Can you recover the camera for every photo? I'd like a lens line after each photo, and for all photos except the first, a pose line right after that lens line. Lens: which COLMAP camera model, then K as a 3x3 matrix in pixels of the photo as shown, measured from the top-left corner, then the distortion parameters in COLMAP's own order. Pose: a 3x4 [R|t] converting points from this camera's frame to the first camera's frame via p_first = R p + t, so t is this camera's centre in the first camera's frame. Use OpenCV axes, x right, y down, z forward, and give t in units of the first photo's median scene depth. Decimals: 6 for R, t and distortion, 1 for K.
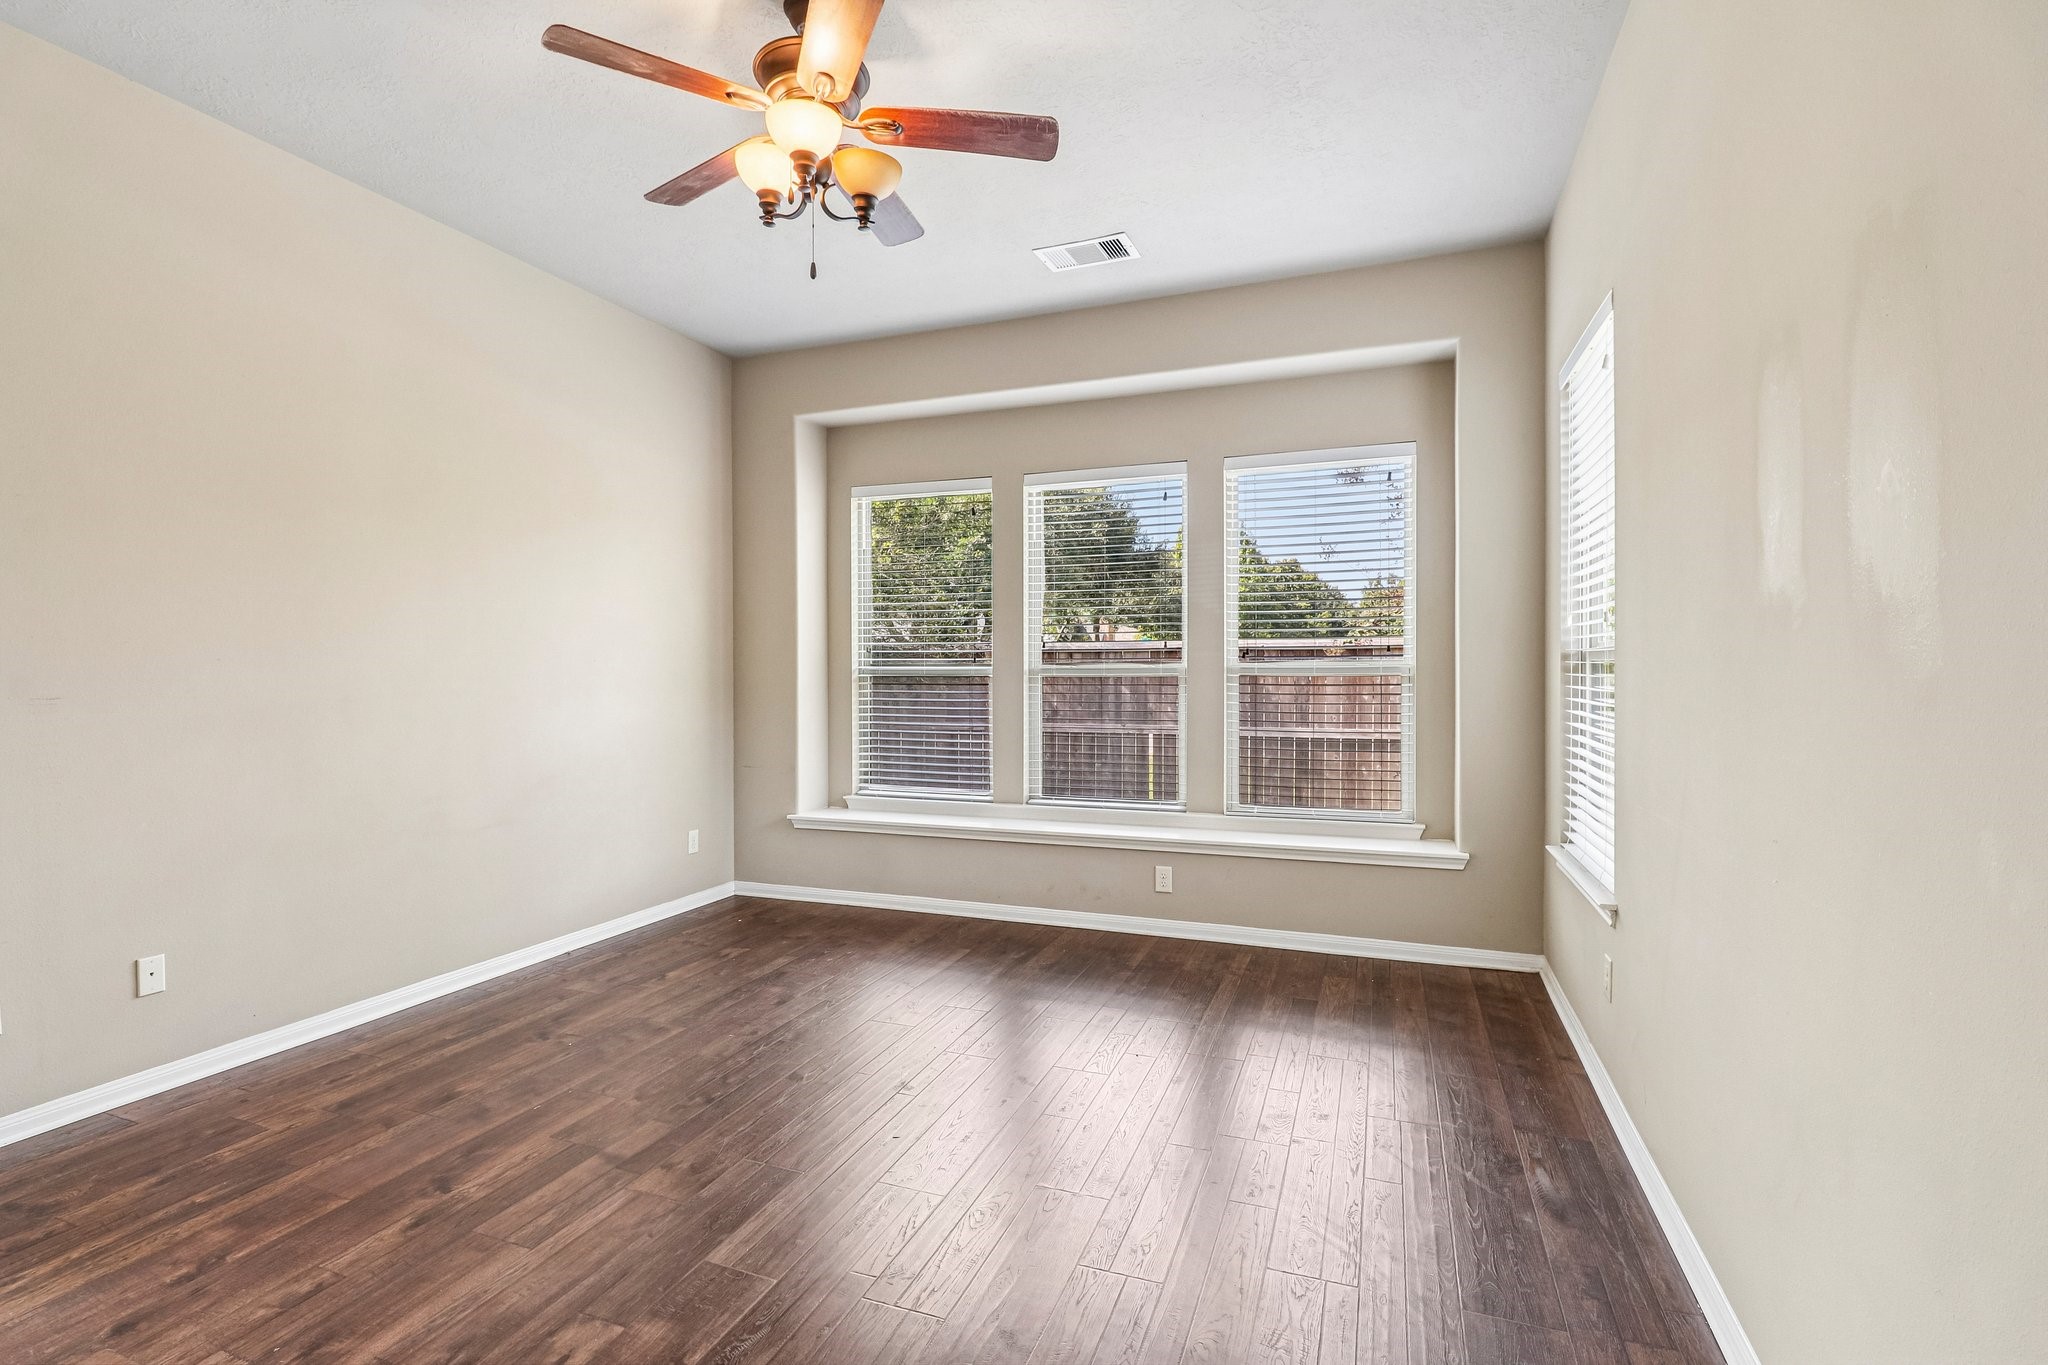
lens RADIAL K [[955.3, 0, 1015.7], [0, 955.3, 680.5], [0, 0, 1]] dist [-0.010980, -0.007243]
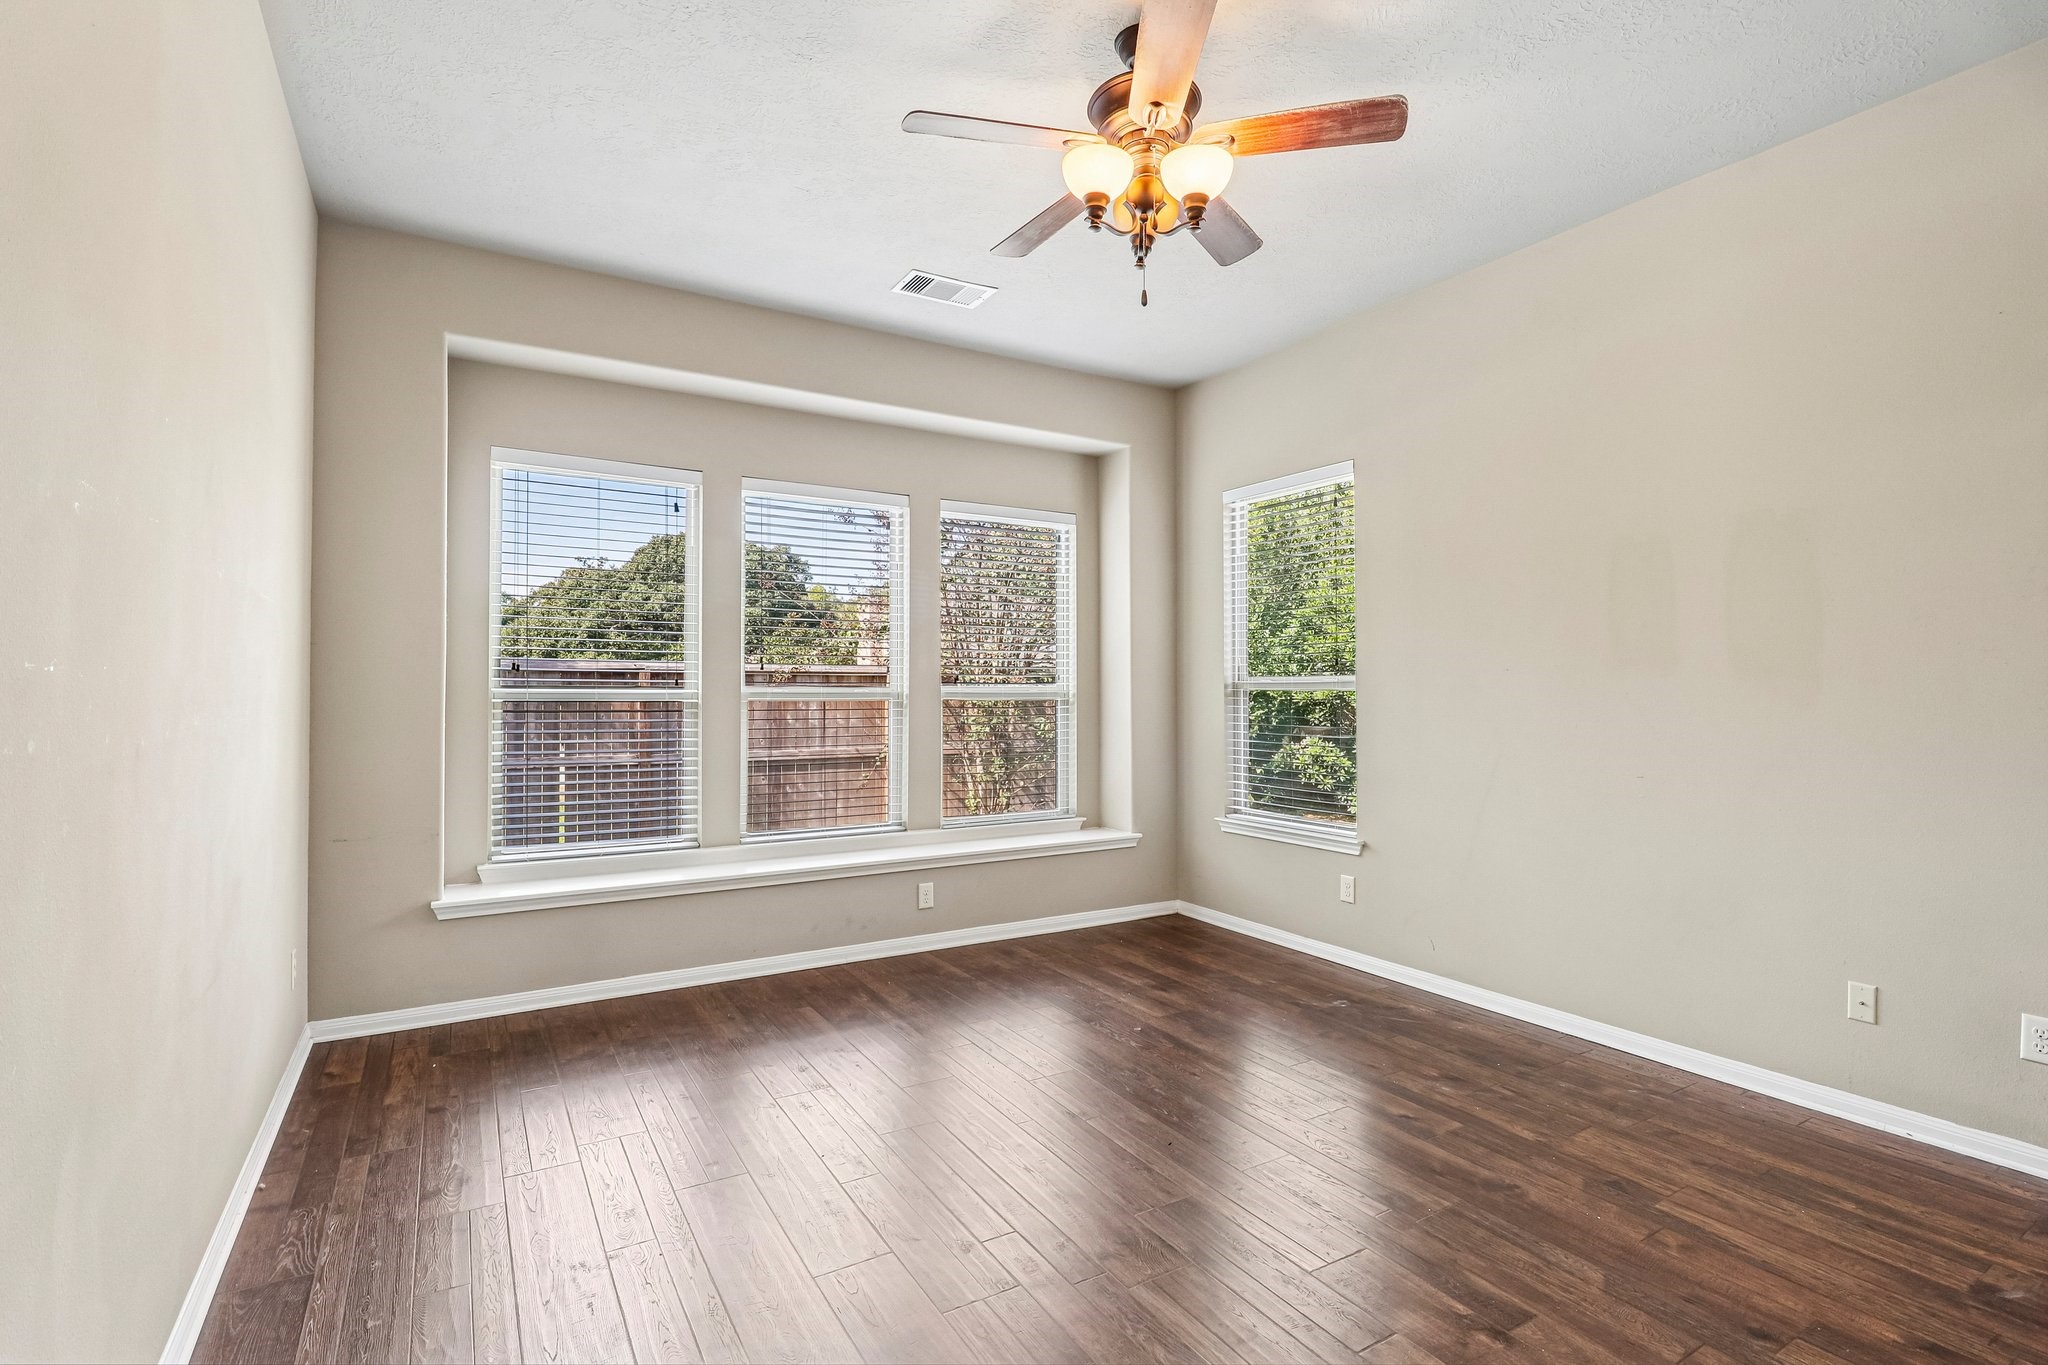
lens RADIAL K [[955.3, 0, 1022.2], [0, 955.3, 681.8], [0, 0, 1]] dist [-0.010980, -0.007243]
pose [[0.613849, 0.012685, 0.789322, -0.570680], [0.006548, 0.999755, -0.021159, -0.001902], [-0.789397, 0.018157, 0.613615, 0.260386]]
